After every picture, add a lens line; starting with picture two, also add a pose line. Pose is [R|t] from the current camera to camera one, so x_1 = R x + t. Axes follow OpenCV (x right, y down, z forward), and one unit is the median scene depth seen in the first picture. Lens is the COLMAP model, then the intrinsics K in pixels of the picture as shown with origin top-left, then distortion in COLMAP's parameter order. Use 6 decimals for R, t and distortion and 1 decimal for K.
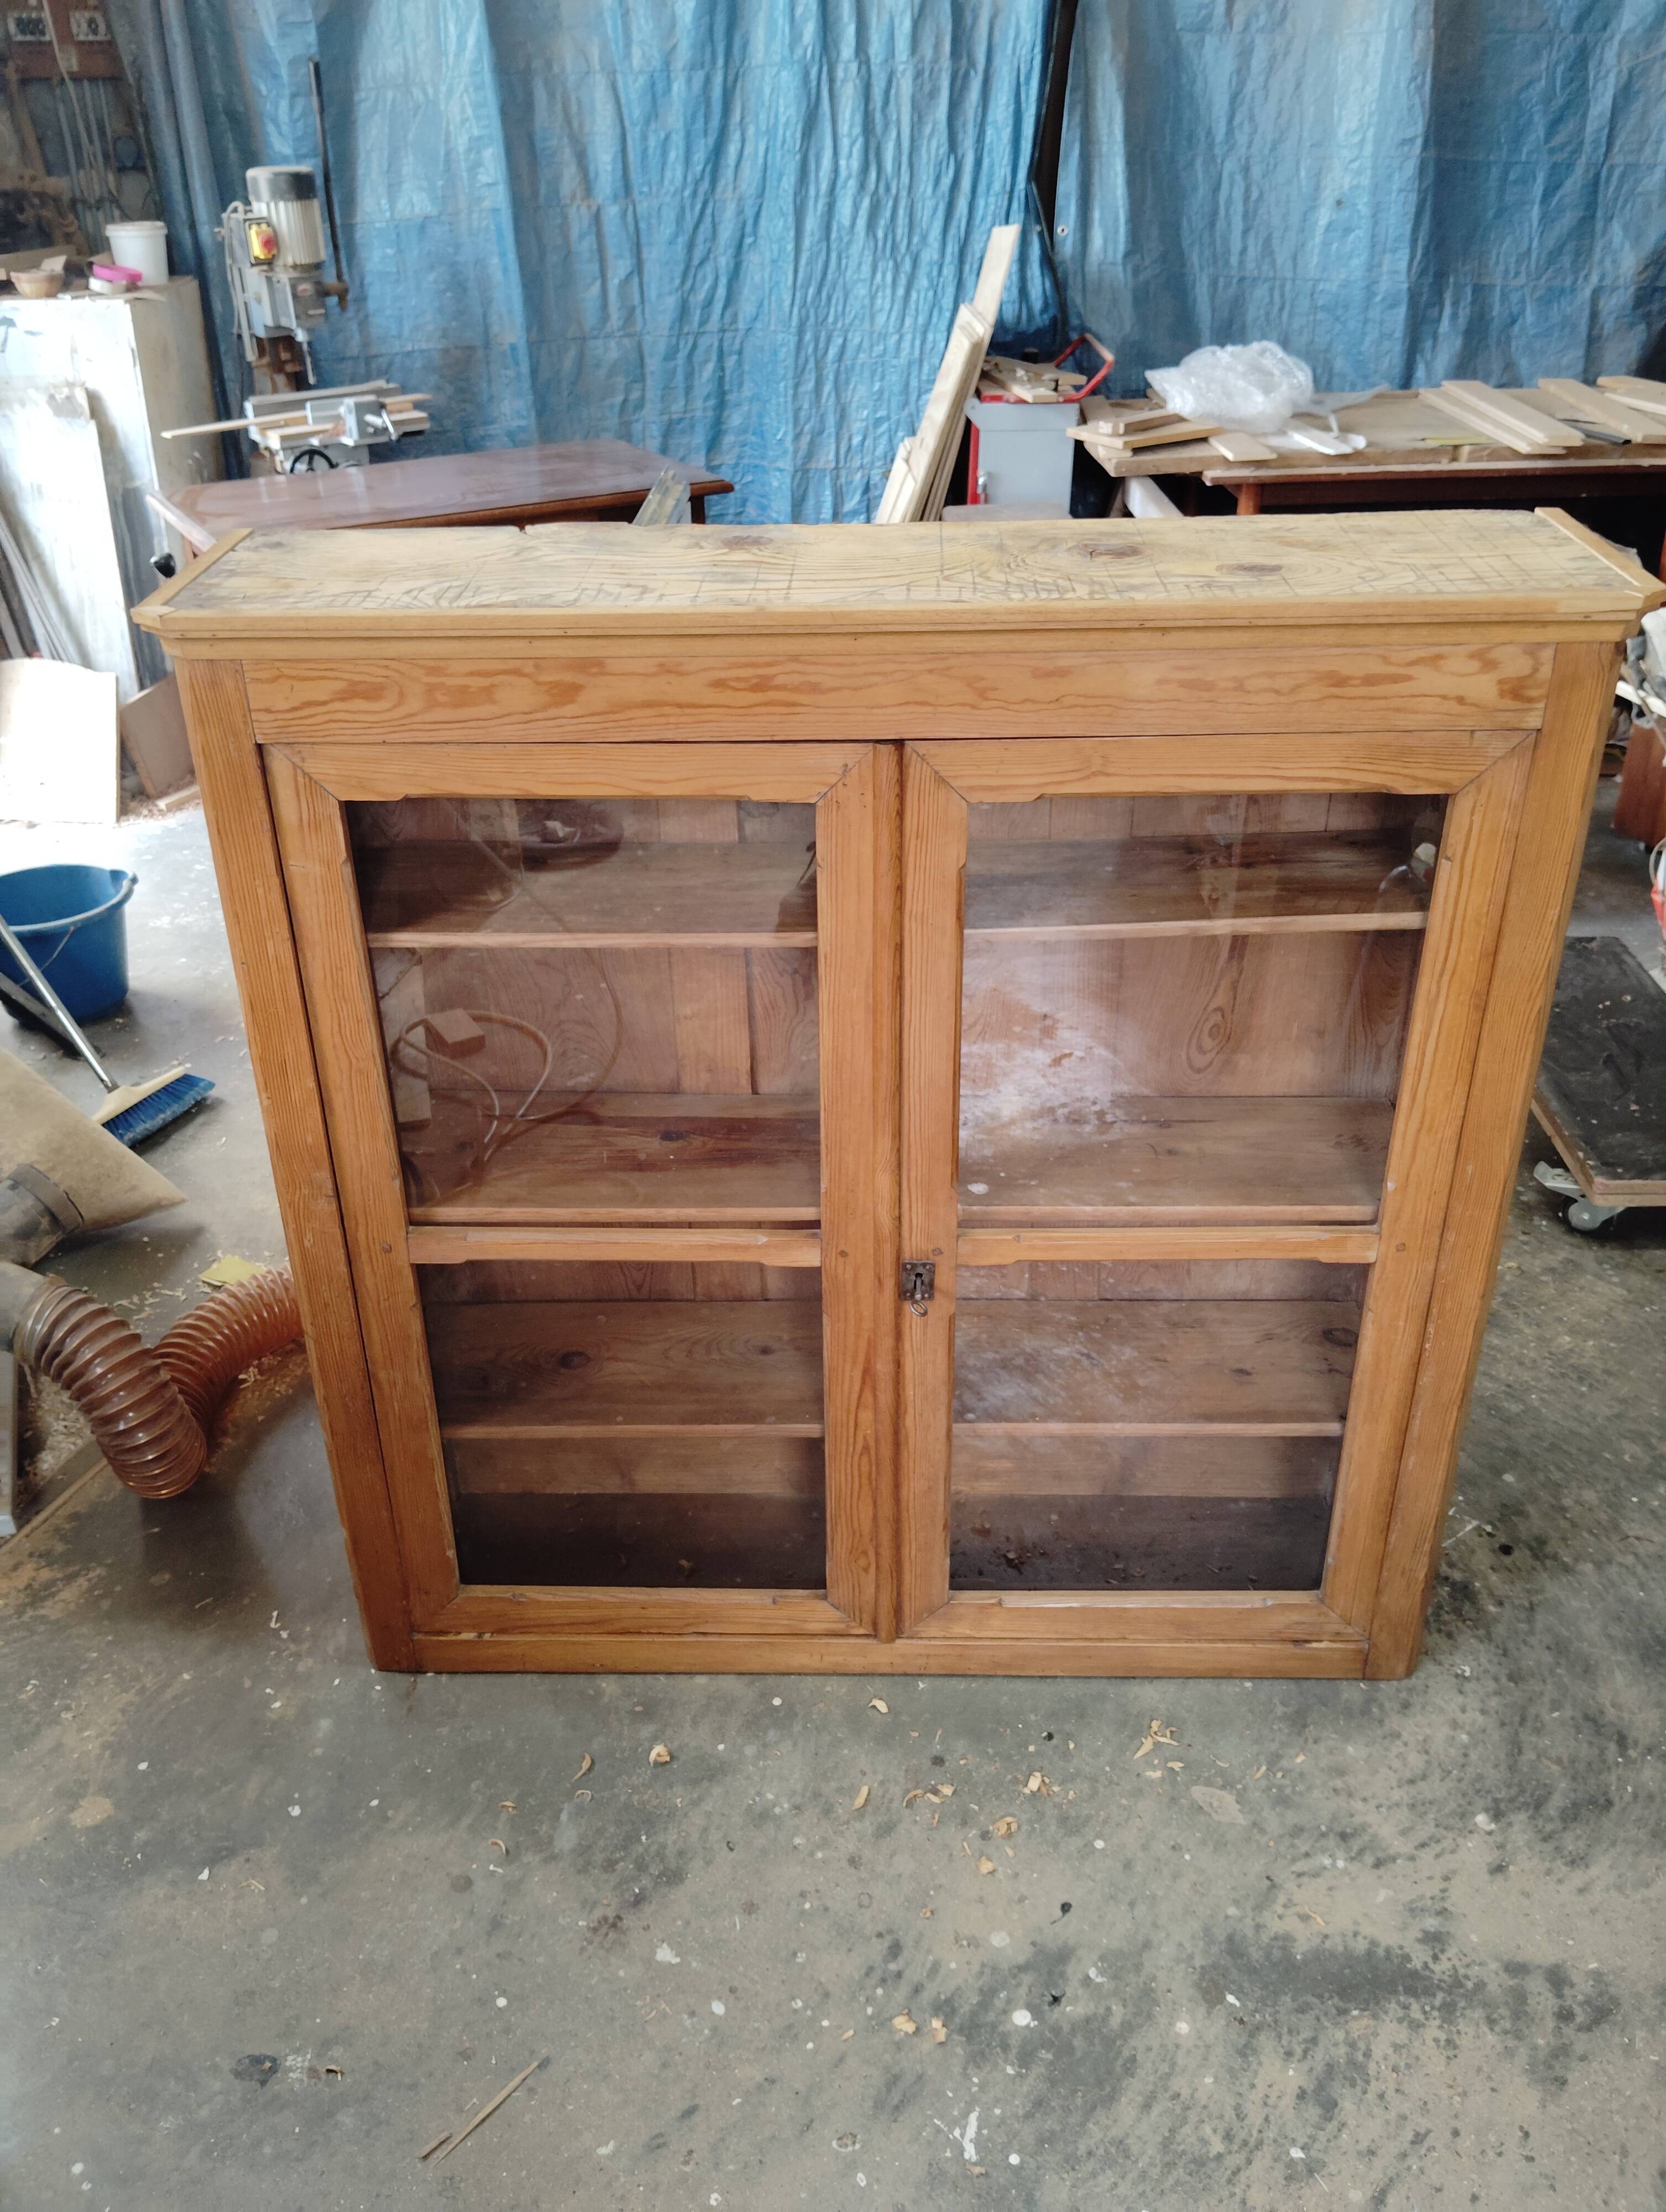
lens RADIAL K [[1807.1, 0, 828.9], [0, 1807.1, 1095.8], [0, 0, 1]] dist [0.058843, -0.136477]
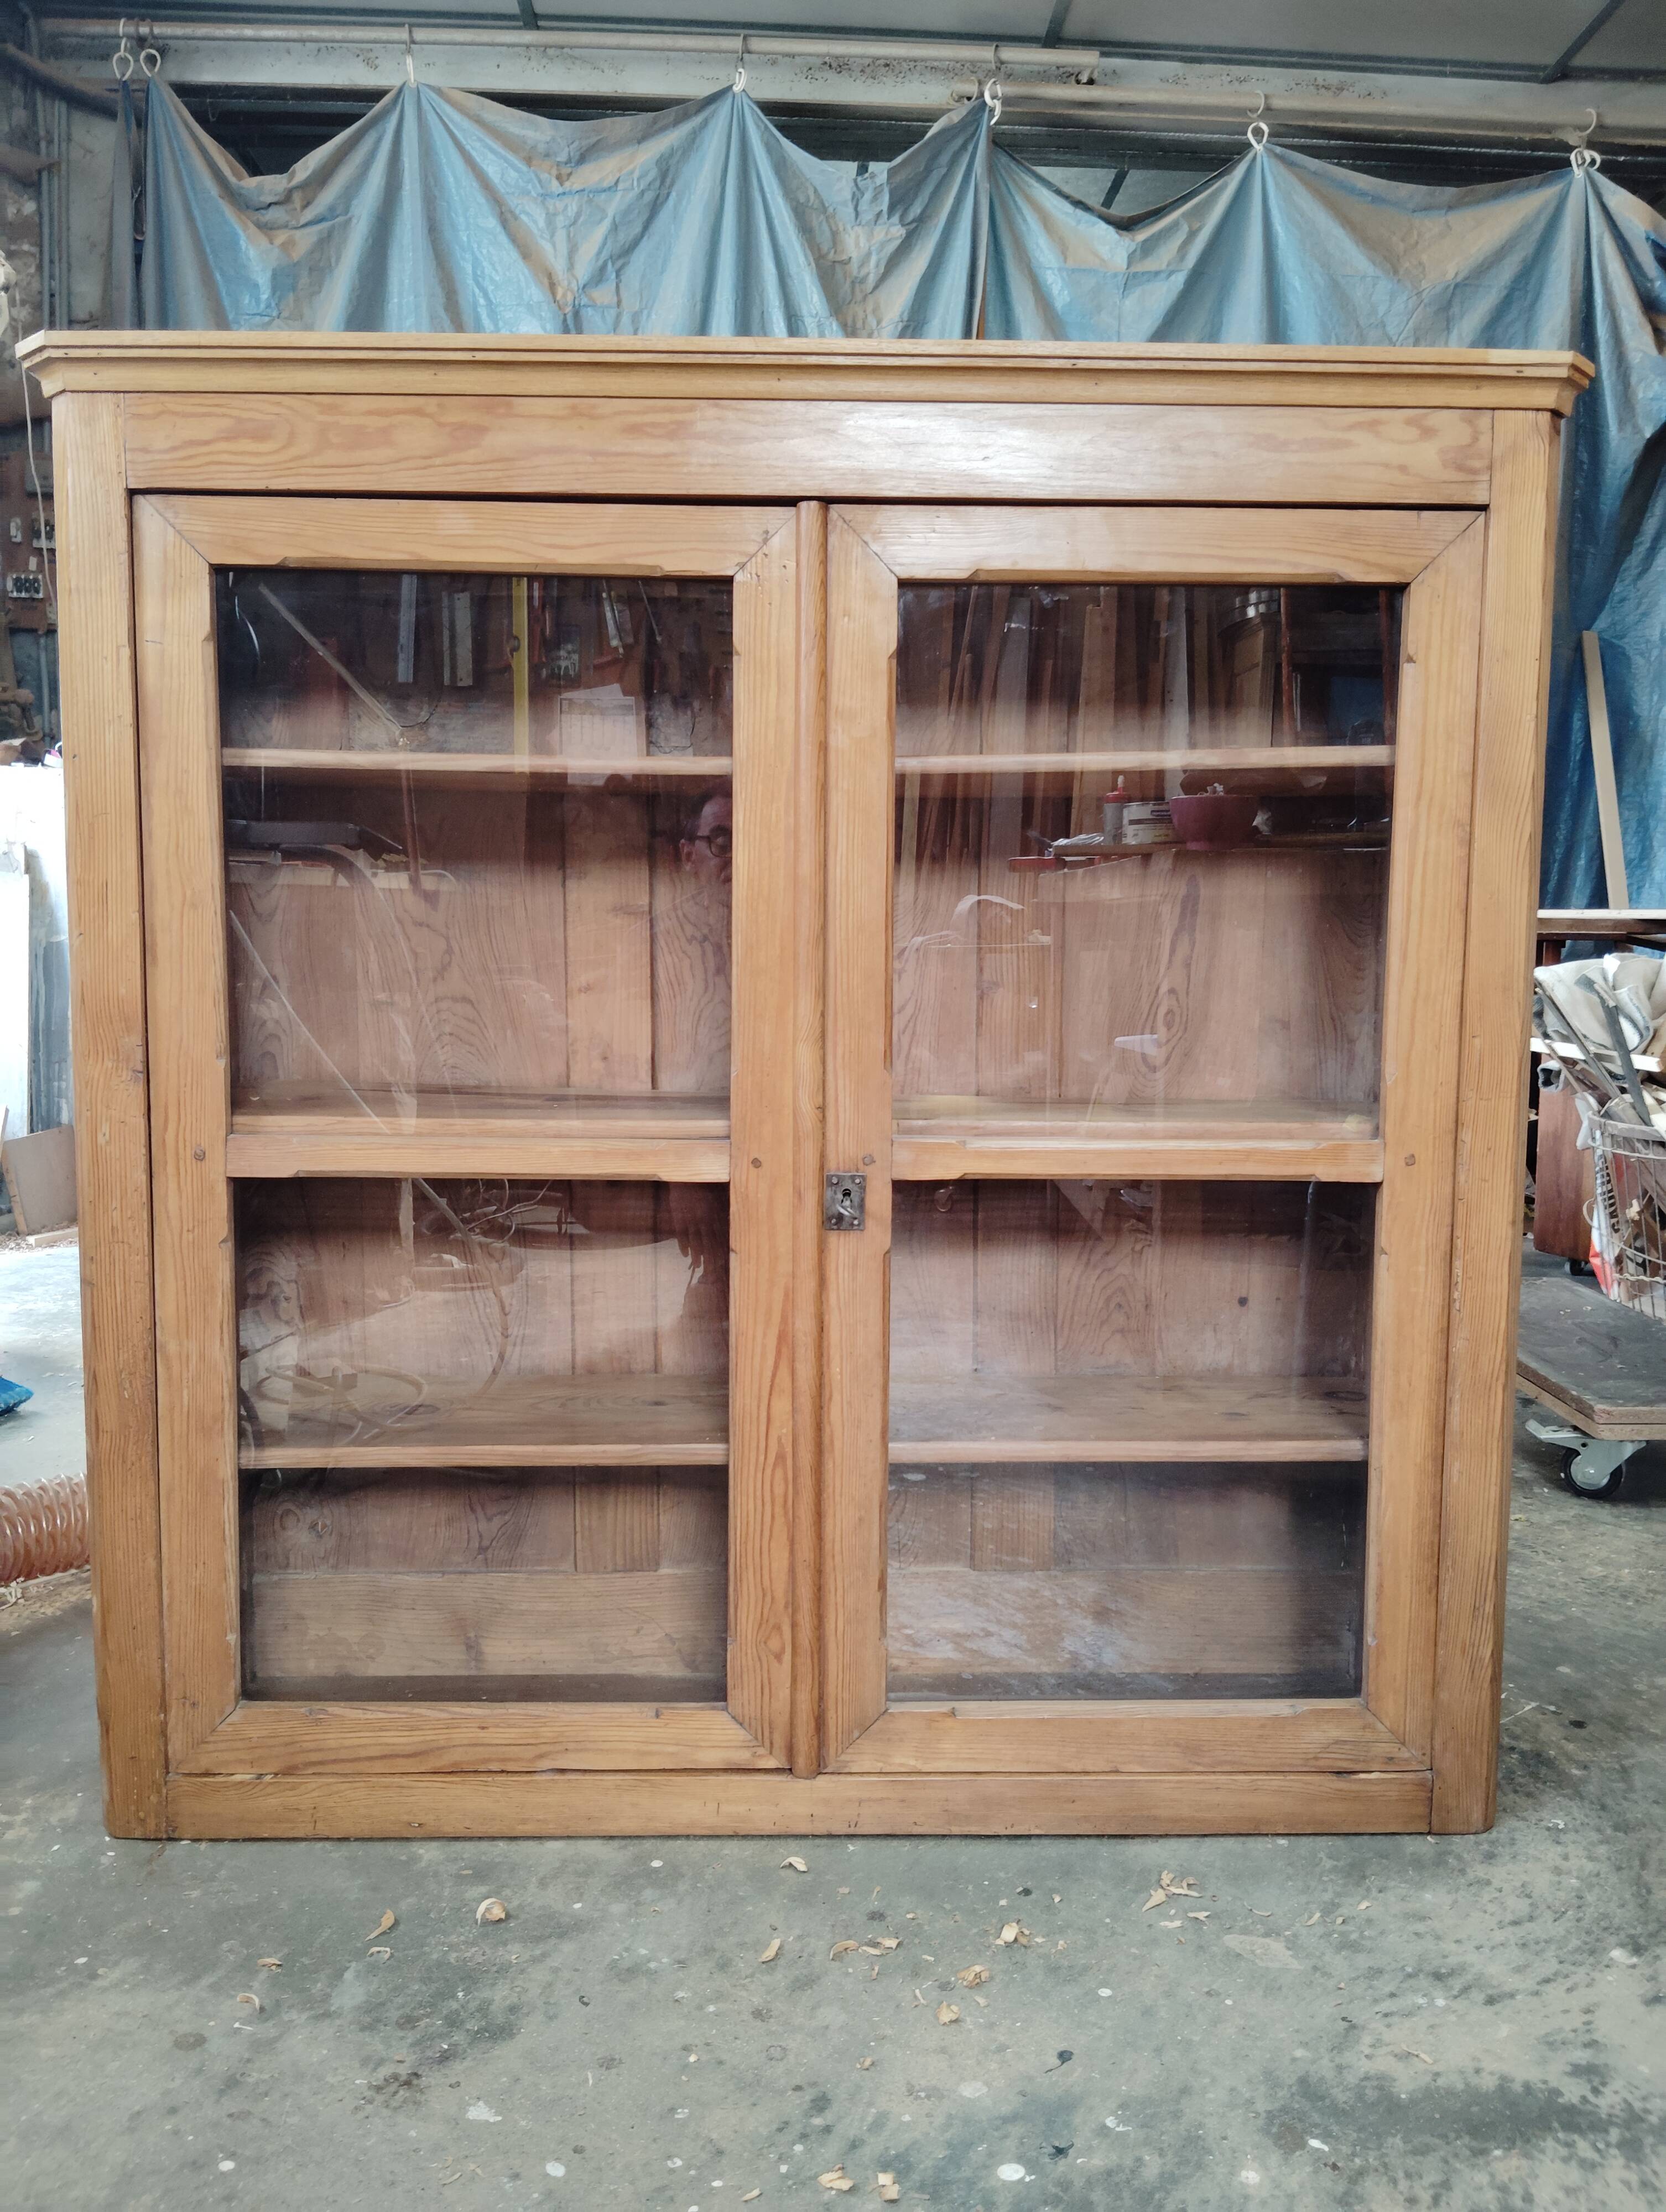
lens RADIAL K [[1792.7, 0, 834.1], [0, 1792.7, 1094.6], [0, 0, 1]] dist [0.056747, -0.124144]
pose [[0.998492, 0.015758, 0.052582, -0.000109], [0.006763, 0.915297, -0.402722, 0.356086], [-0.054474, 0.402471, 0.913811, 0.207452]]
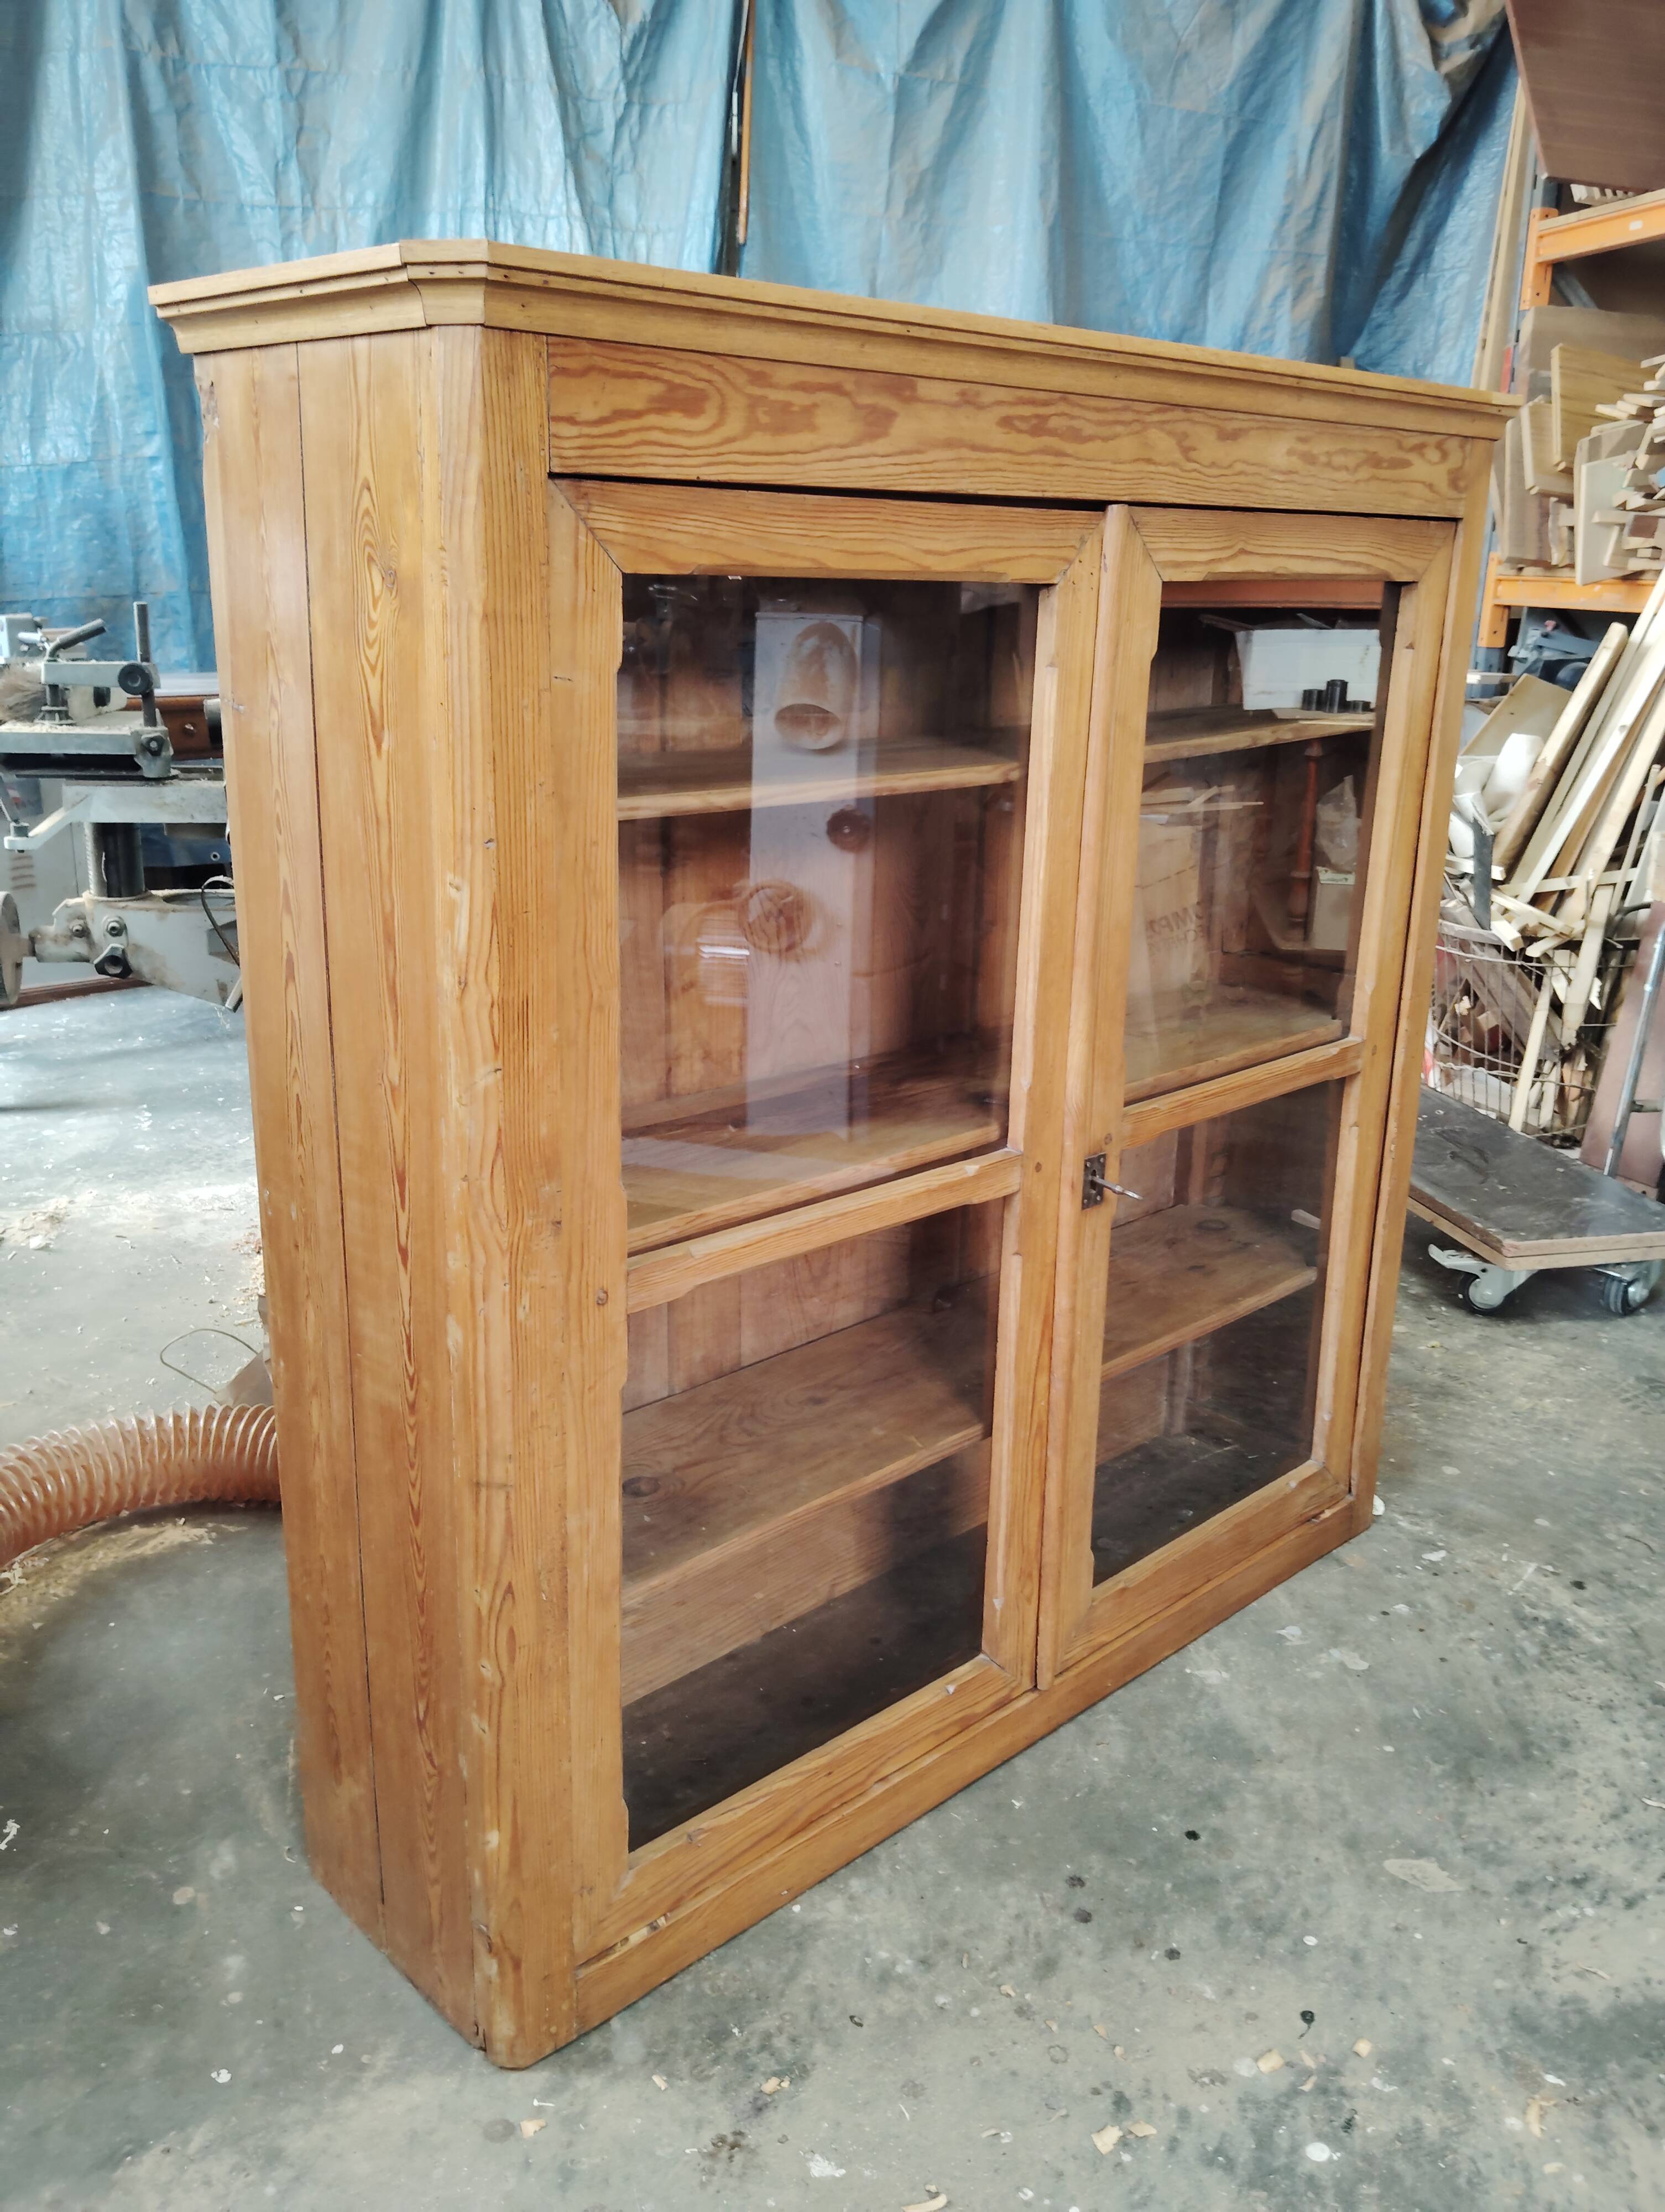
lens RADIAL K [[1806.8, 0, 828.4], [0, 1806.8, 1095.8], [0, 0, 1]] dist [0.058843, -0.136477]
pose [[0.967997, -0.038048, 0.248061, -0.221361], [0.092982, 0.972468, -0.213682, 0.196337], [-0.233101, 0.229909, 0.944884, 0.215366]]
